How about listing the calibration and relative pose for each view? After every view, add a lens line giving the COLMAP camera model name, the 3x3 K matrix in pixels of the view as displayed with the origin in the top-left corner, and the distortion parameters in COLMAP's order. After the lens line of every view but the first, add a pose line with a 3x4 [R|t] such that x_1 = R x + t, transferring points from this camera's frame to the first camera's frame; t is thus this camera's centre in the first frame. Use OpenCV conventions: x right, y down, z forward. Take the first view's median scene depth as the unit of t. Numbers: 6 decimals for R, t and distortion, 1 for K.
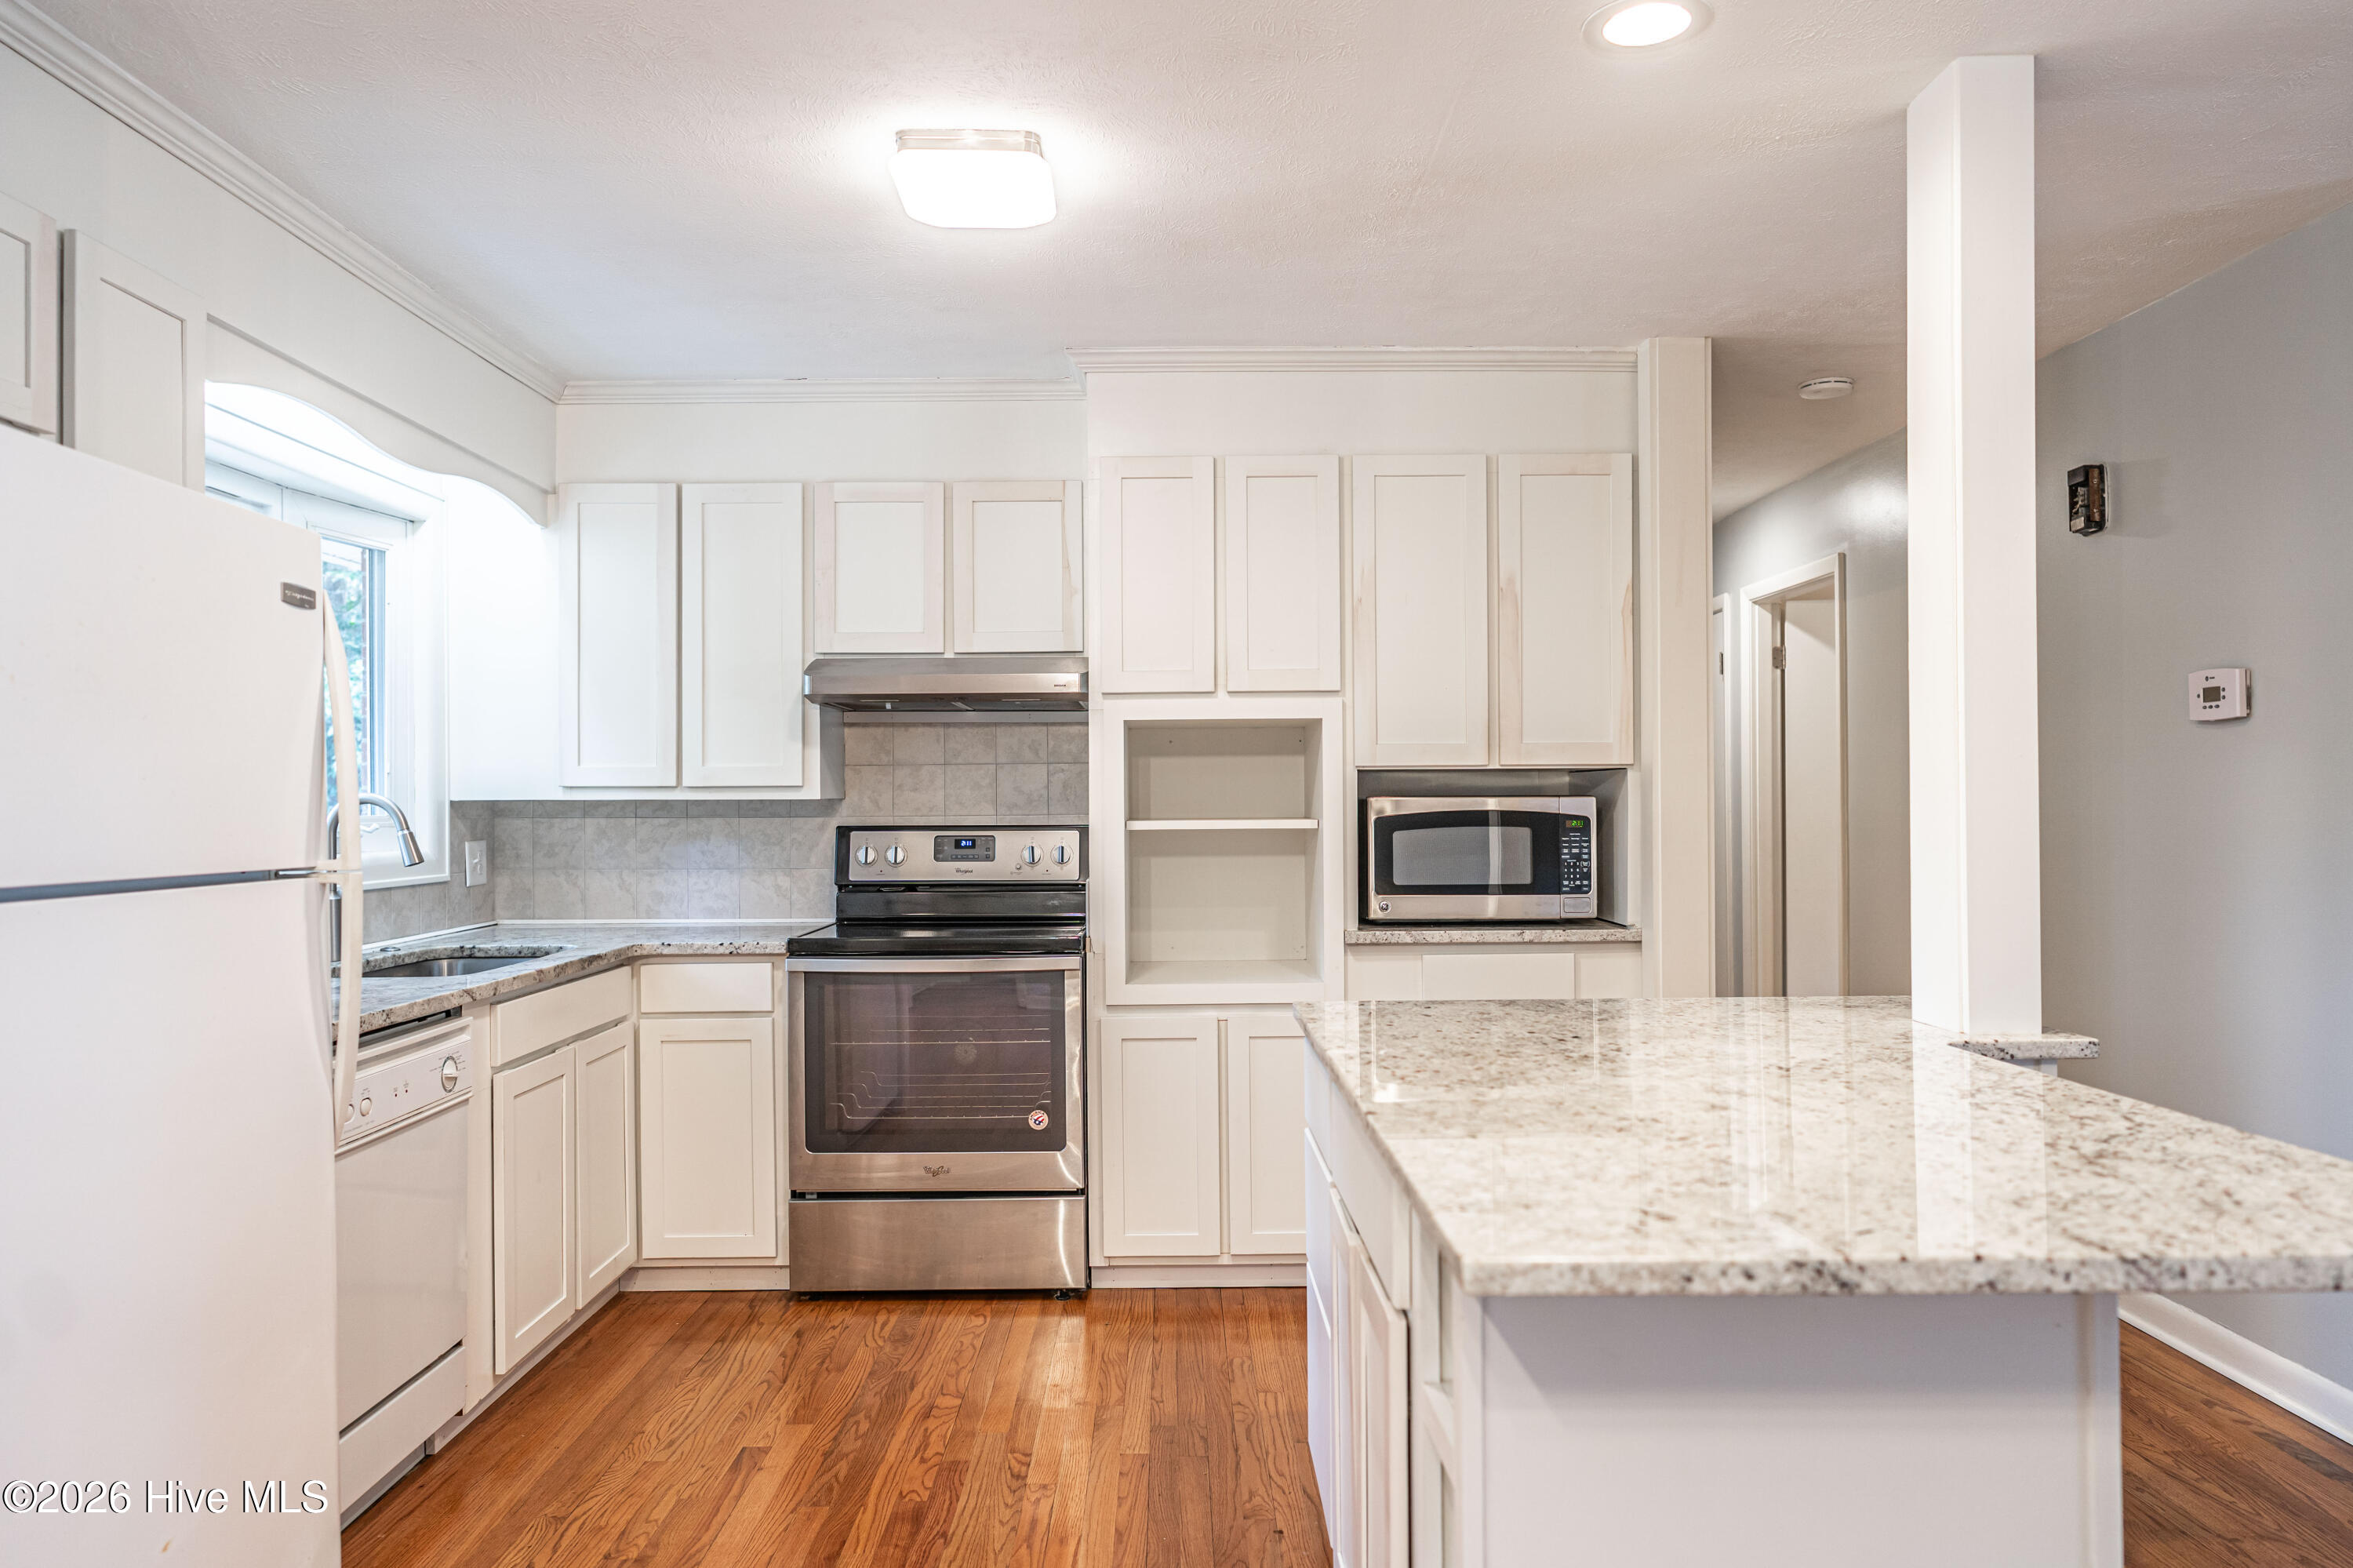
lens RADIAL K [[1578.2, 0, 1168.9], [0, 1578.2, 790.2], [0, 0, 1]] dist [0.004676, 0.002489]
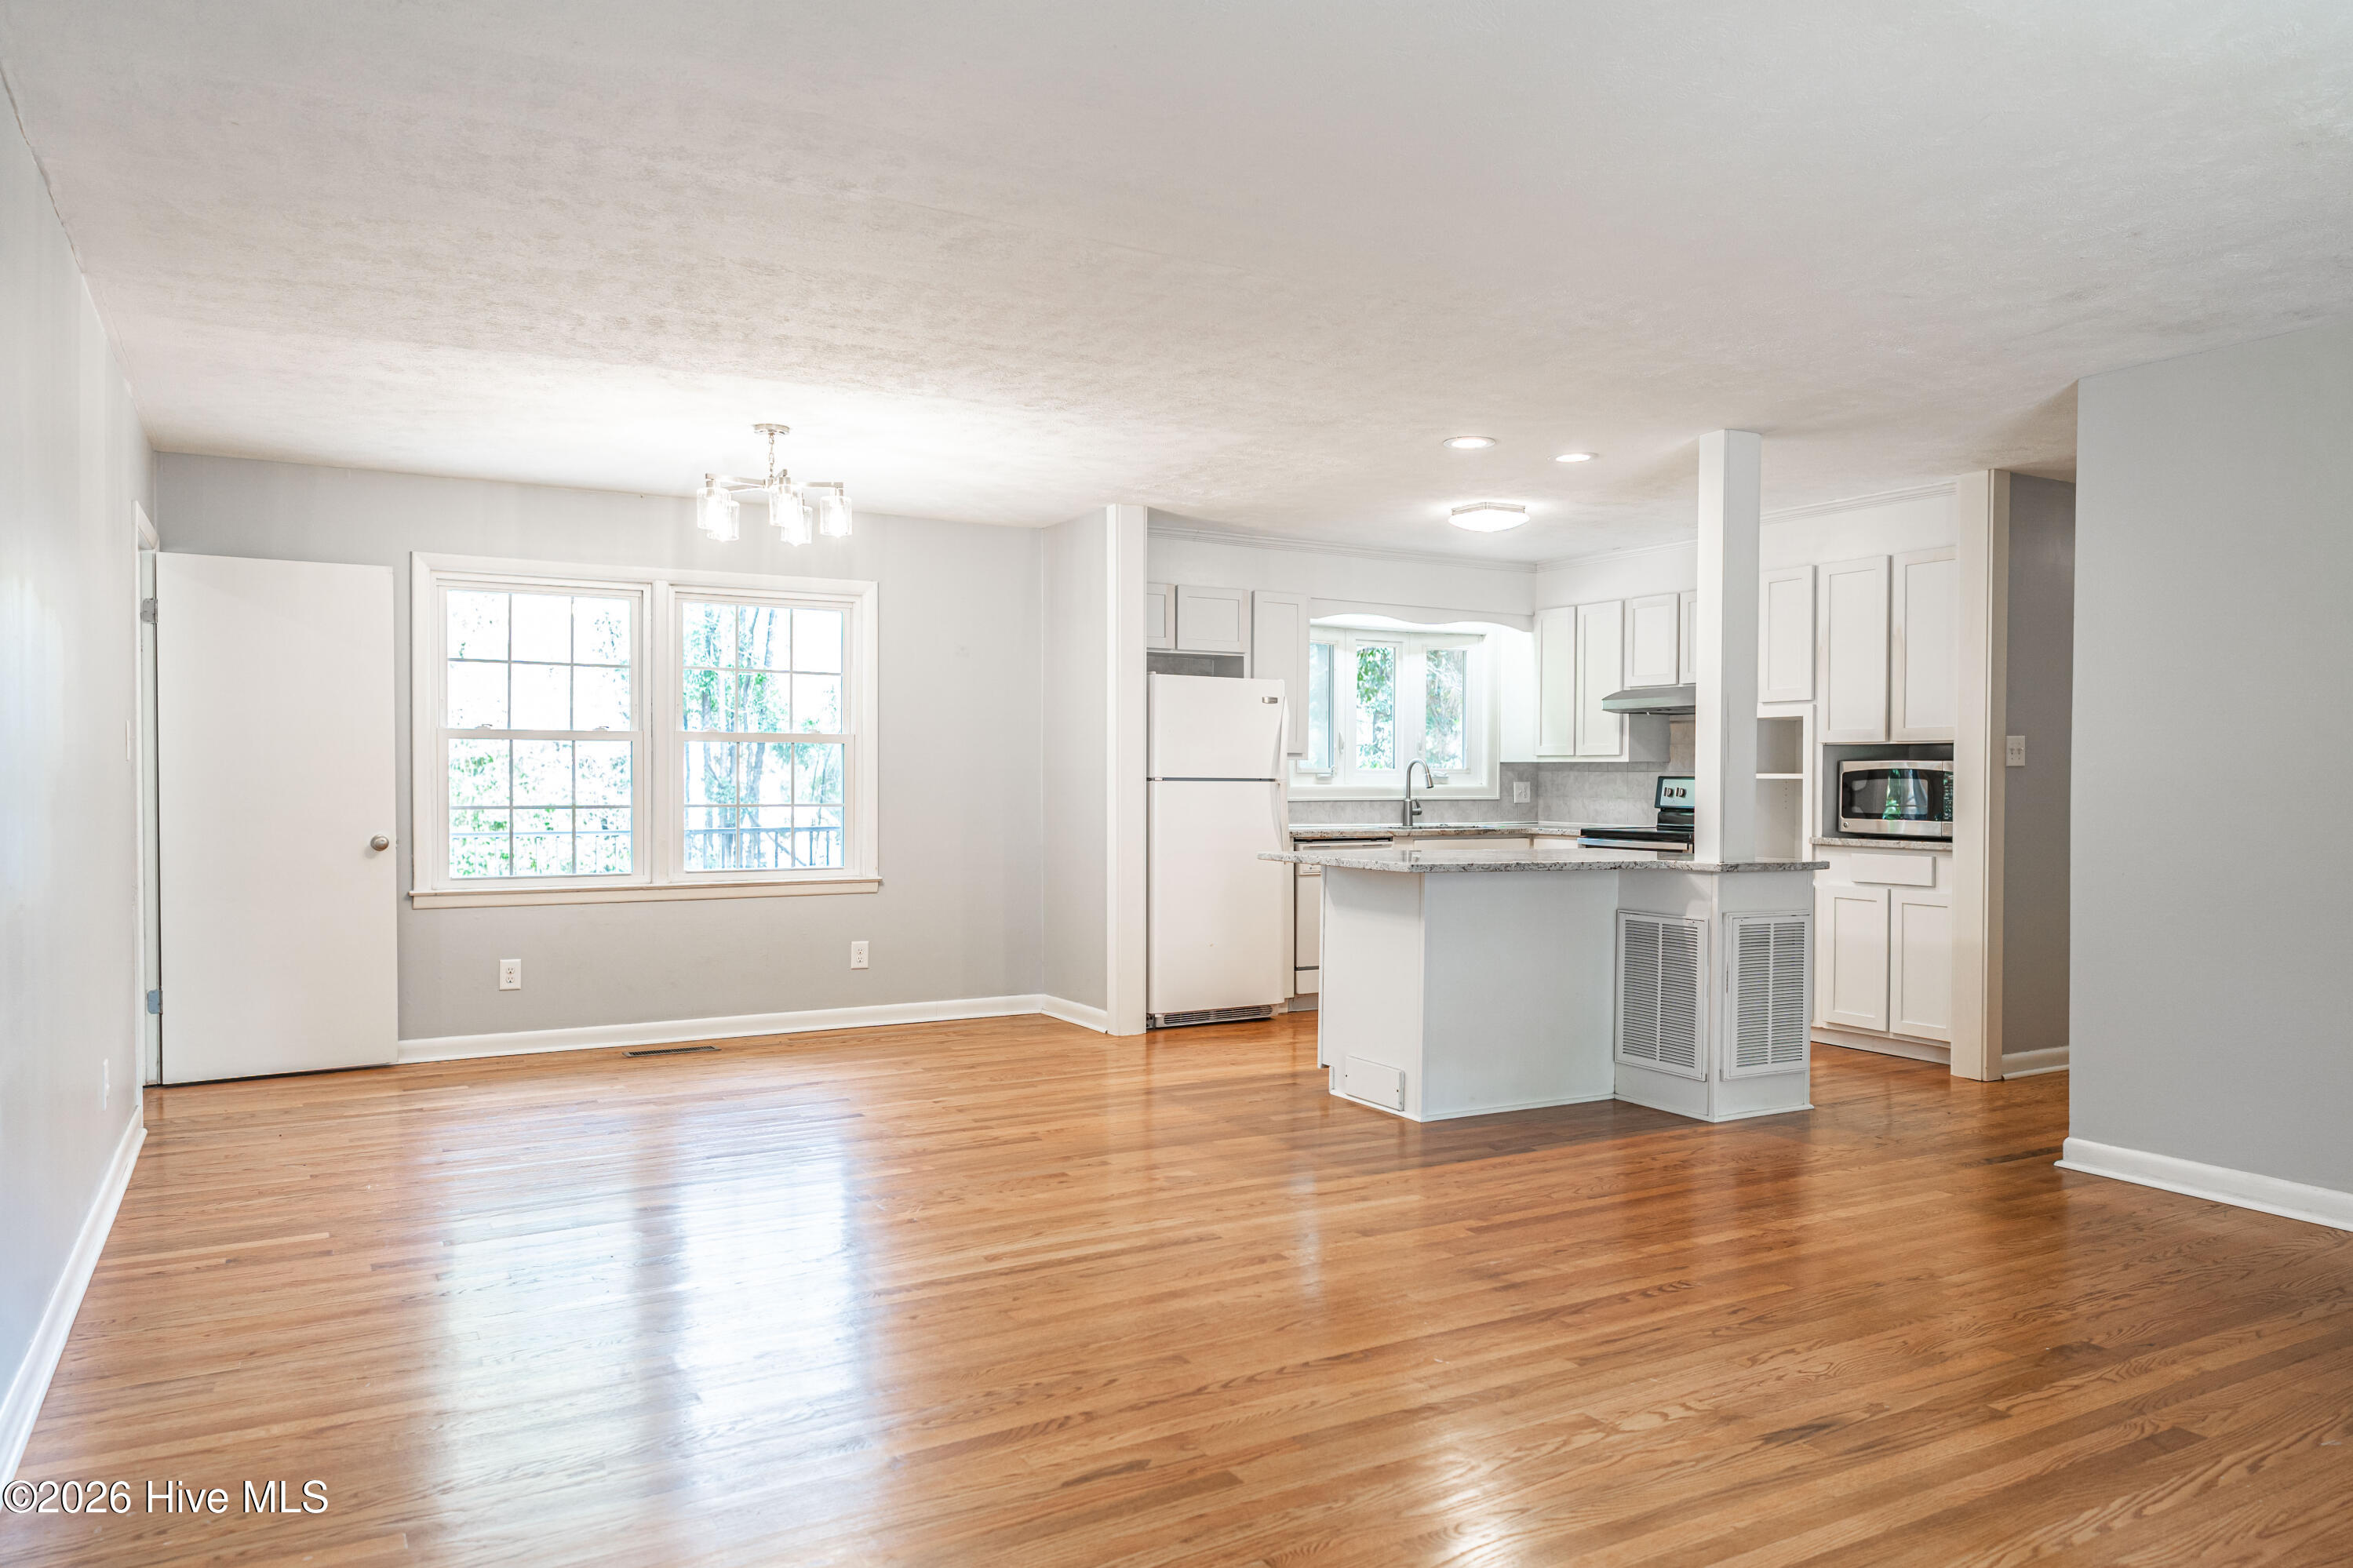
lens RADIAL K [[1552.3, 0, 1170.9], [0, 1552.3, 811.5], [0, 0, 1]] dist [-0.004206, -0.002028]
pose [[0.489372, 0.028864, -0.871598, 1.262304], [-0.001892, 0.999485, 0.032037, 0.007169], [0.872073, -0.014029, 0.489174, -0.465813]]
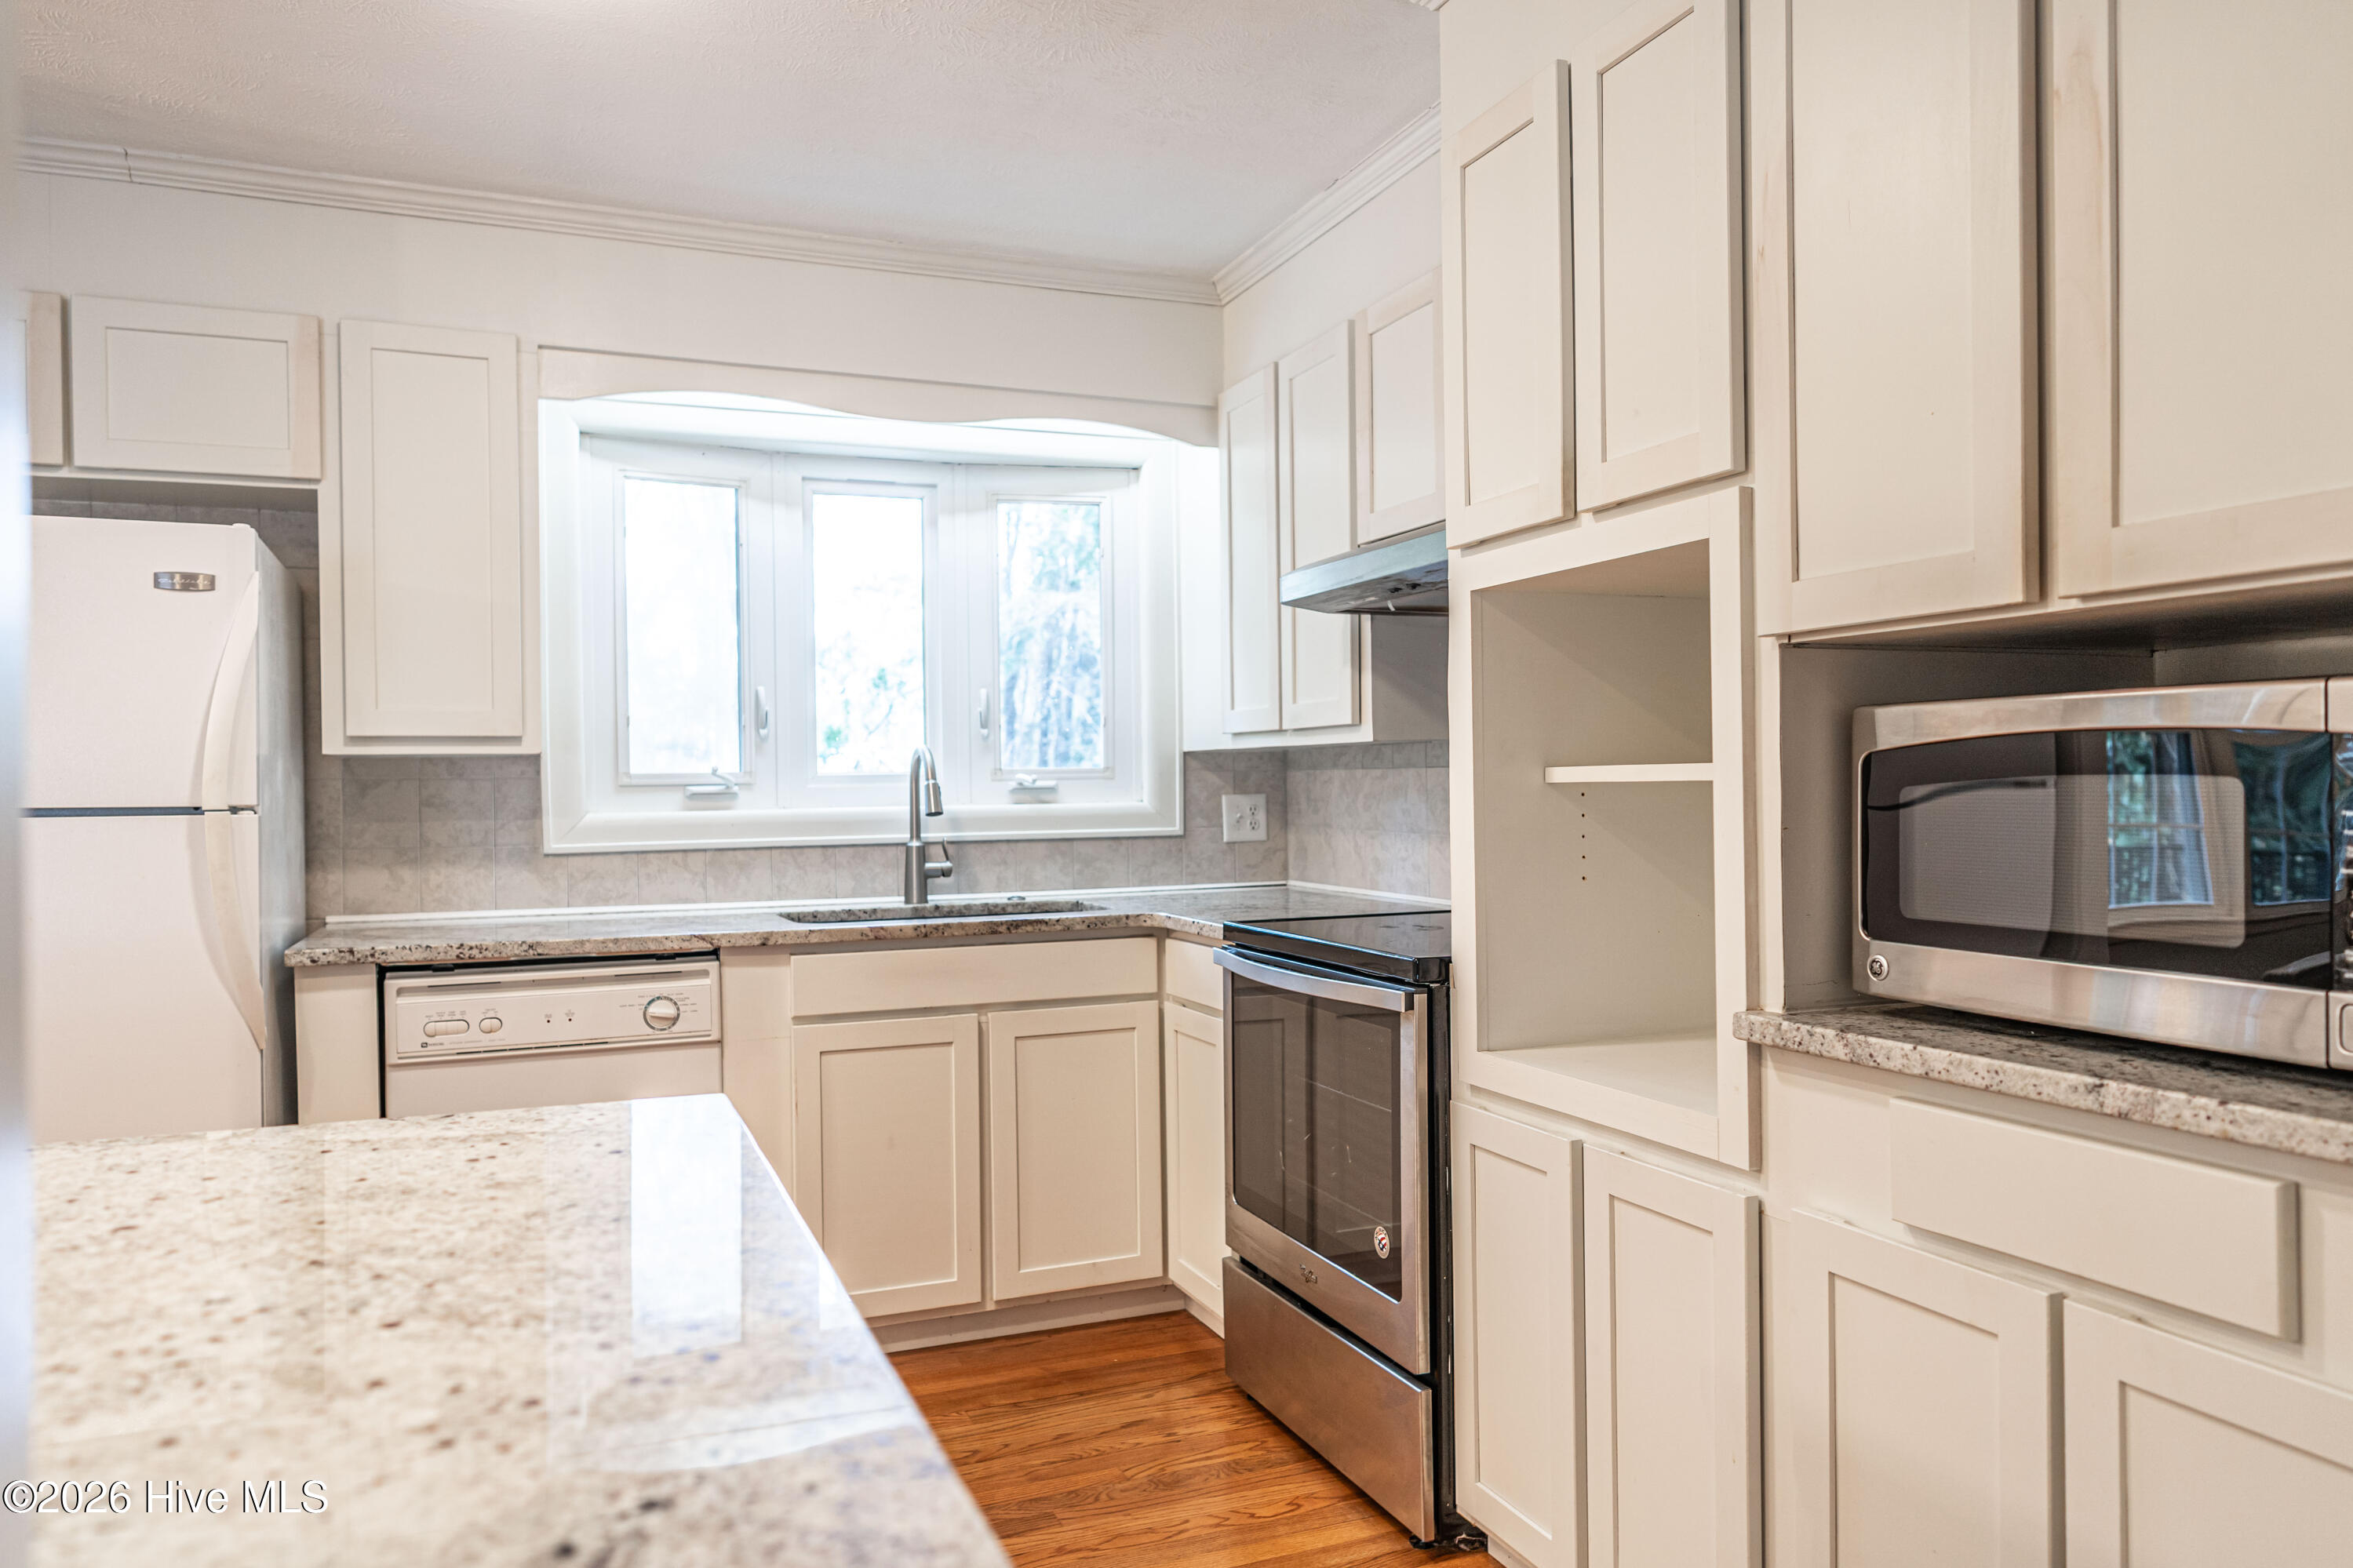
lens RADIAL K [[1577.9, 0, 1168.9], [0, 1577.9, 790.2], [0, 0, 1]] dist [0.004676, 0.002489]
pose [[0.369236, 0.006041, -0.929316, 0.463430], [0.017153, 0.999764, 0.013314, 0.018363], [0.929177, -0.020856, 0.369045, 0.681685]]
